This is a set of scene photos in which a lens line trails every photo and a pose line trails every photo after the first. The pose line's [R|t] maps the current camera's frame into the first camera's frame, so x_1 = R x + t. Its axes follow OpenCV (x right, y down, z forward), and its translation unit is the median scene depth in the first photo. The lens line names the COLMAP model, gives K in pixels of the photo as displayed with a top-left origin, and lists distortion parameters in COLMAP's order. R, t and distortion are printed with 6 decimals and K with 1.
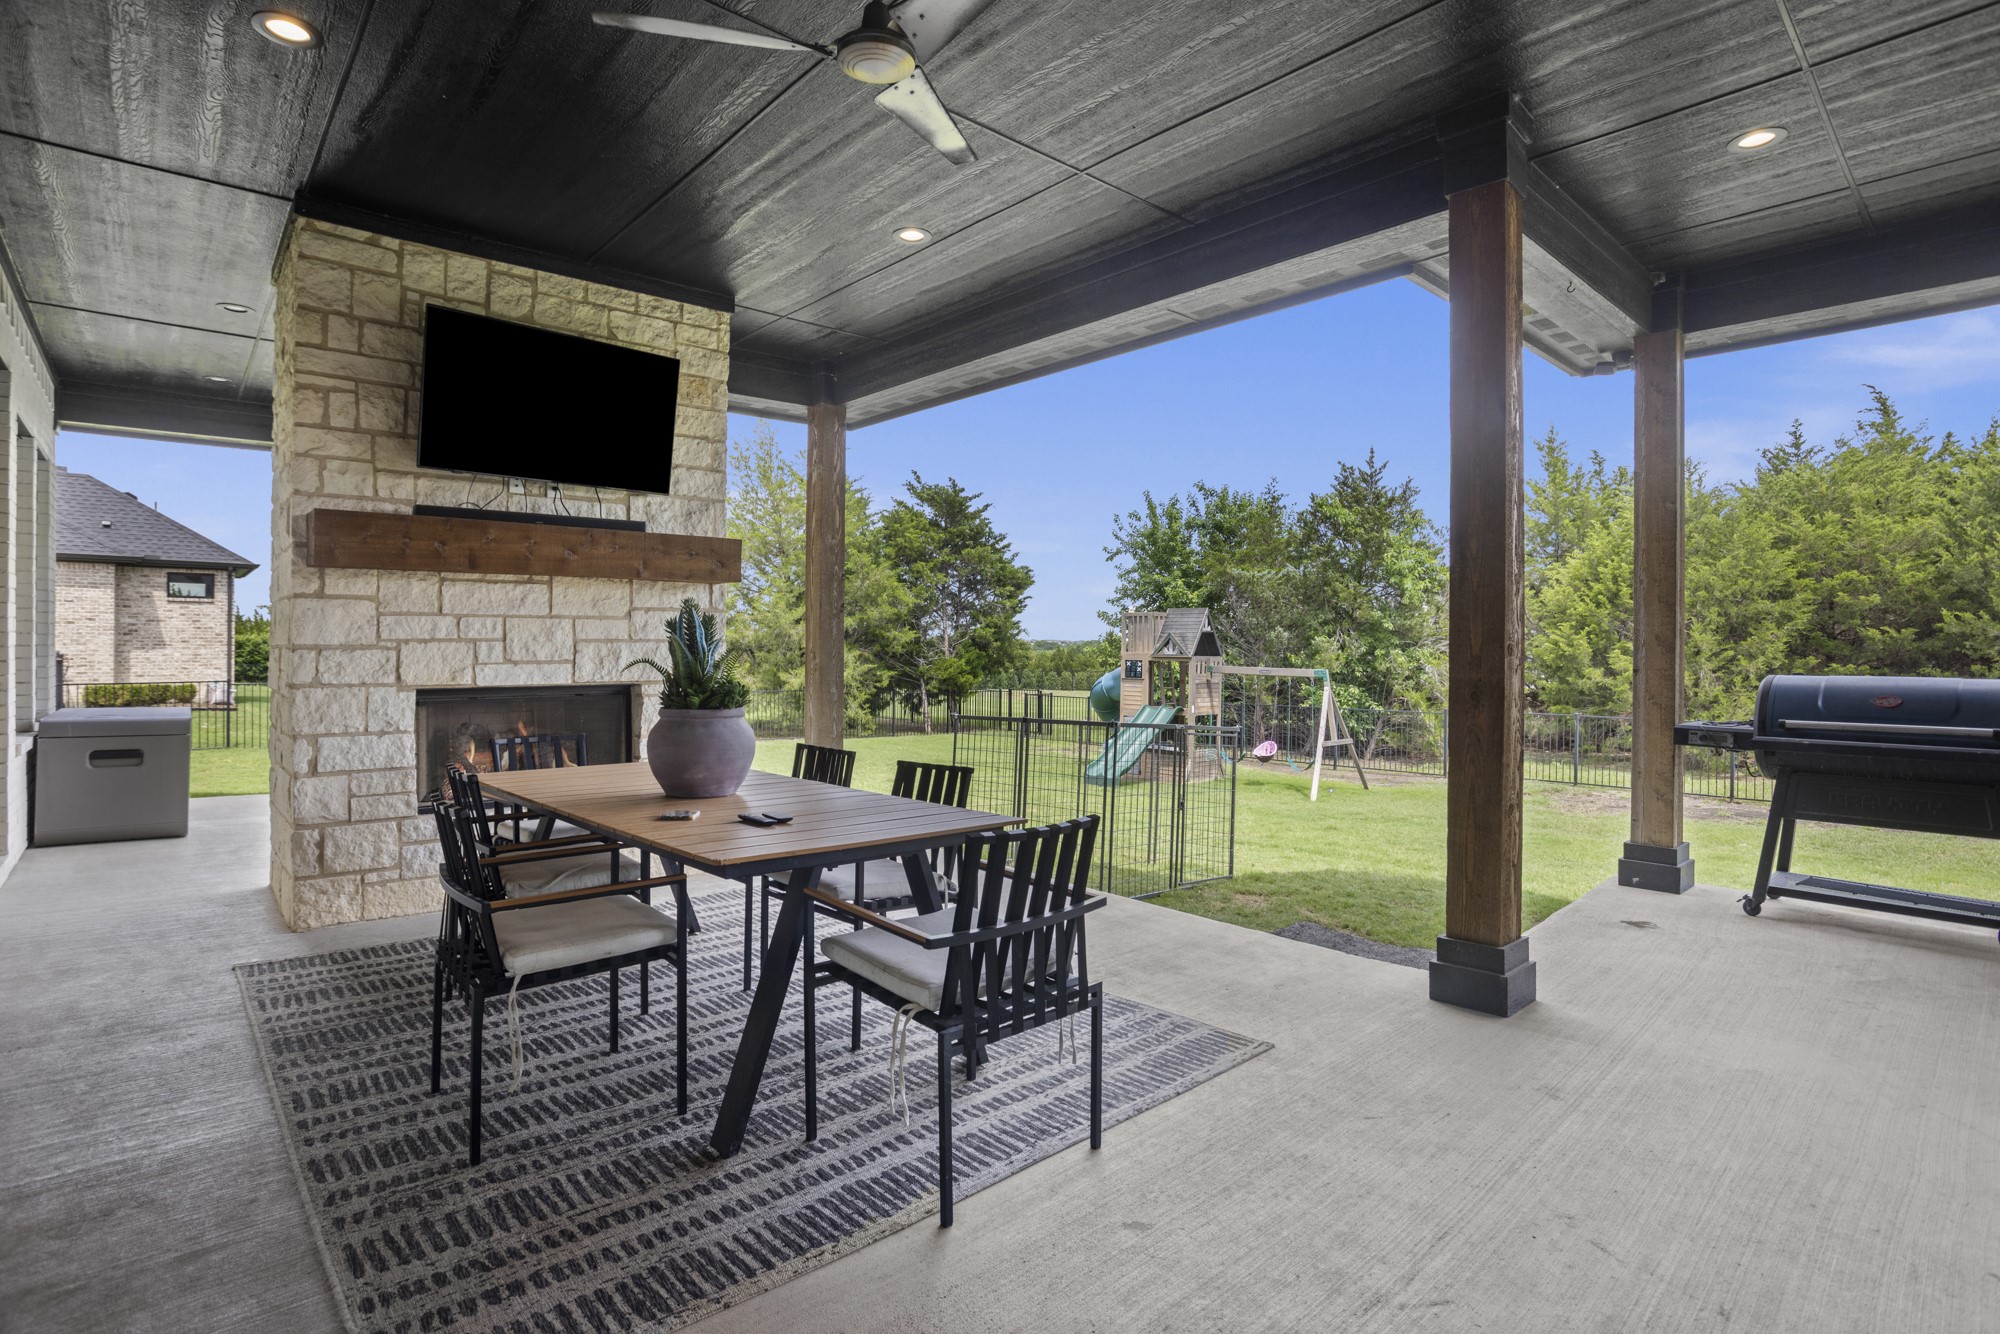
lens RADIAL K [[971.7, 0, 995.5], [0, 971.7, 651.5], [0, 0, 1]] dist [-0.009948, 0.002010]
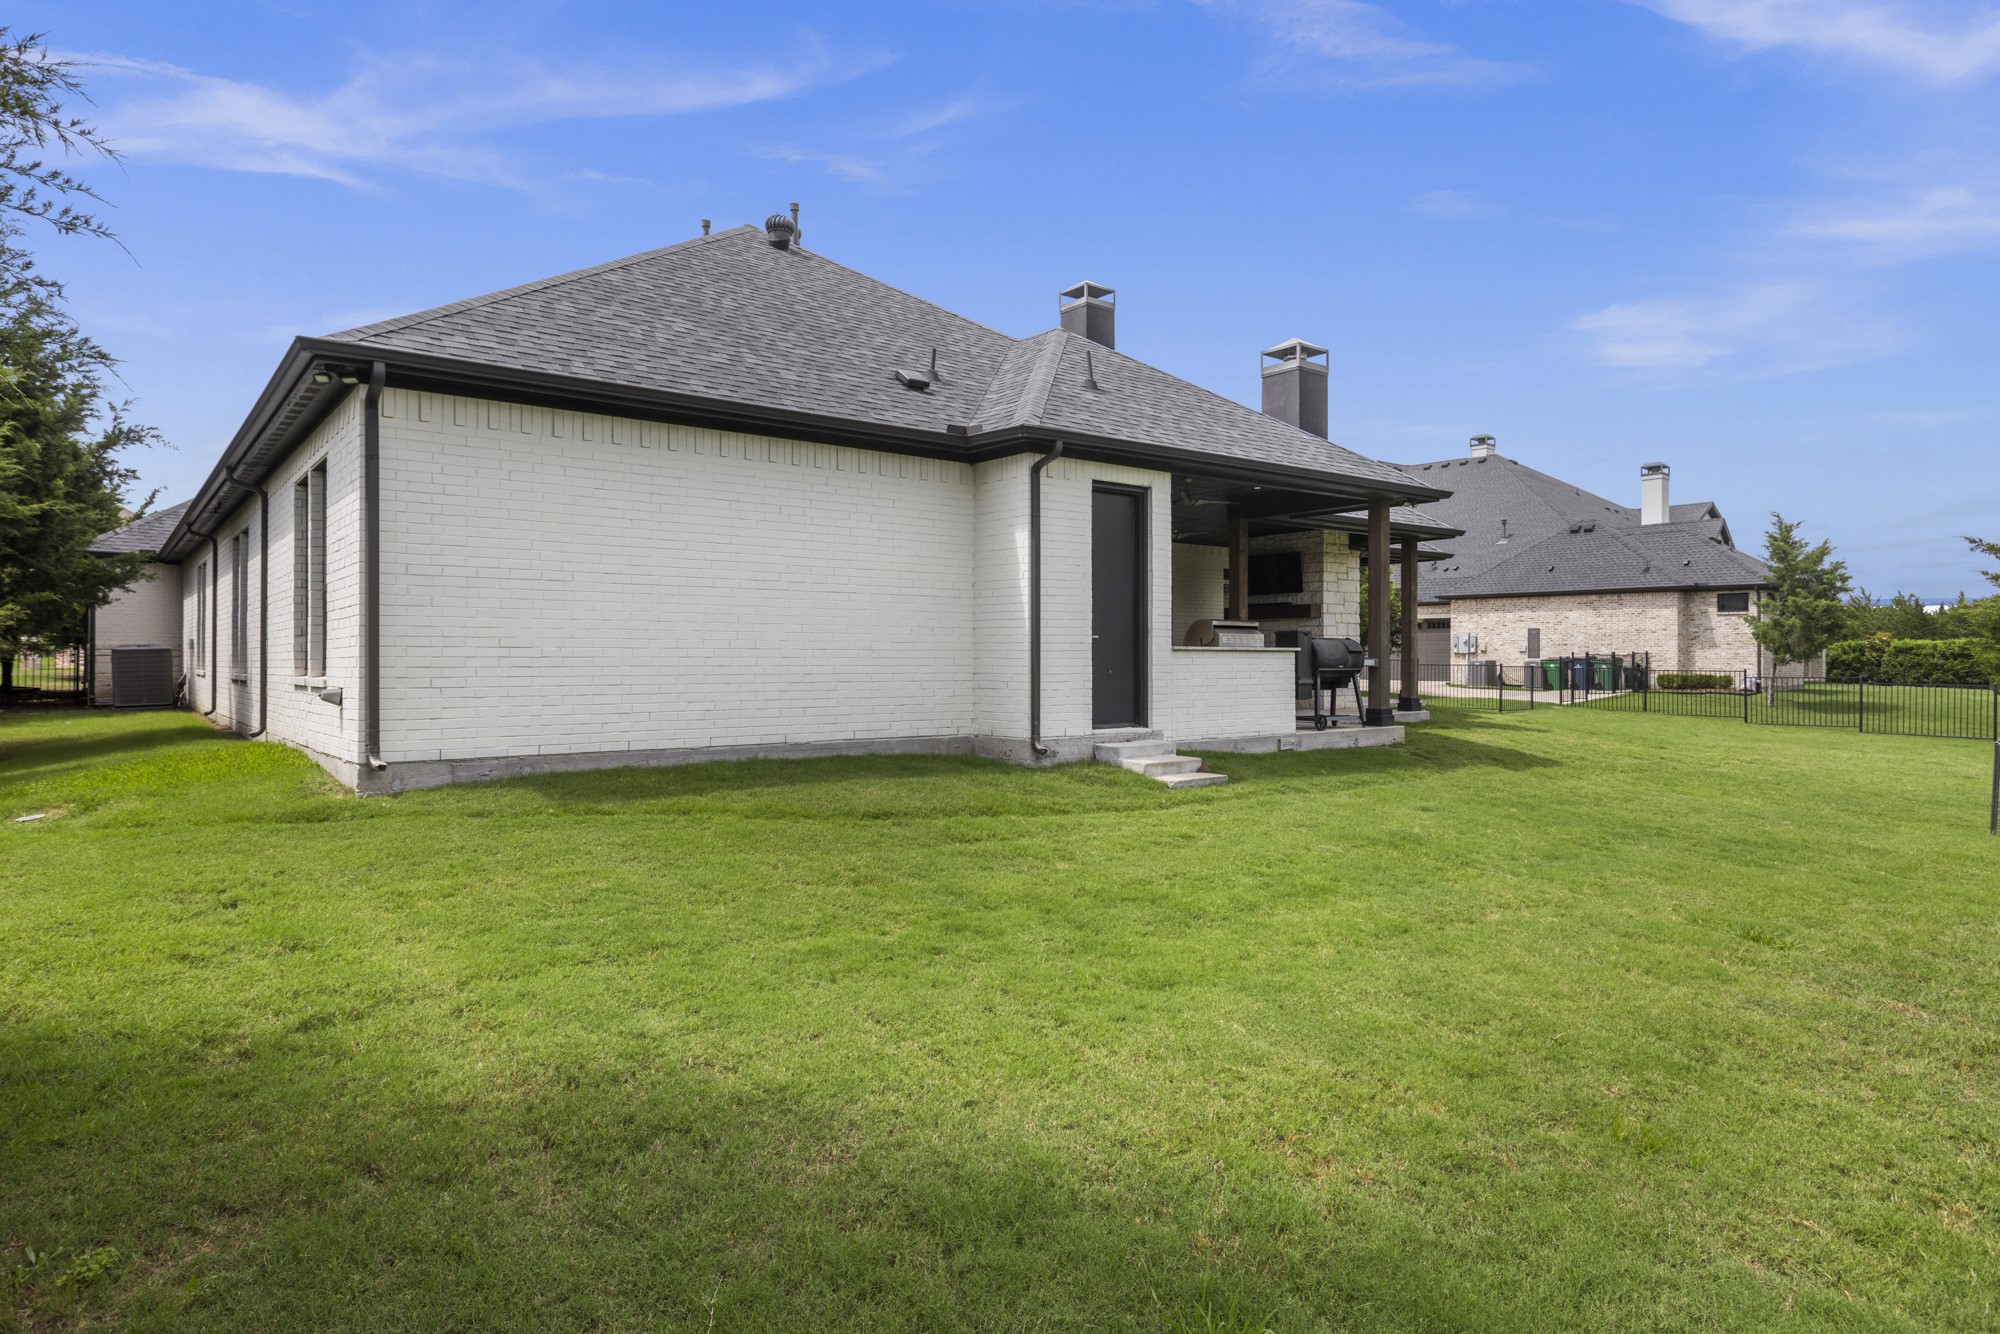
lens RADIAL K [[1166.7, 0, 999.7], [0, 1166.7, 658.4], [0, 0, 1]] dist [-0.002674, -0.000765]
pose [[-0.073538, 0.003737, -0.997285, 0.925143], [-0.002387, 0.999989, 0.003923, 0.007205], [0.997290, 0.002670, -0.073528, 0.095385]]
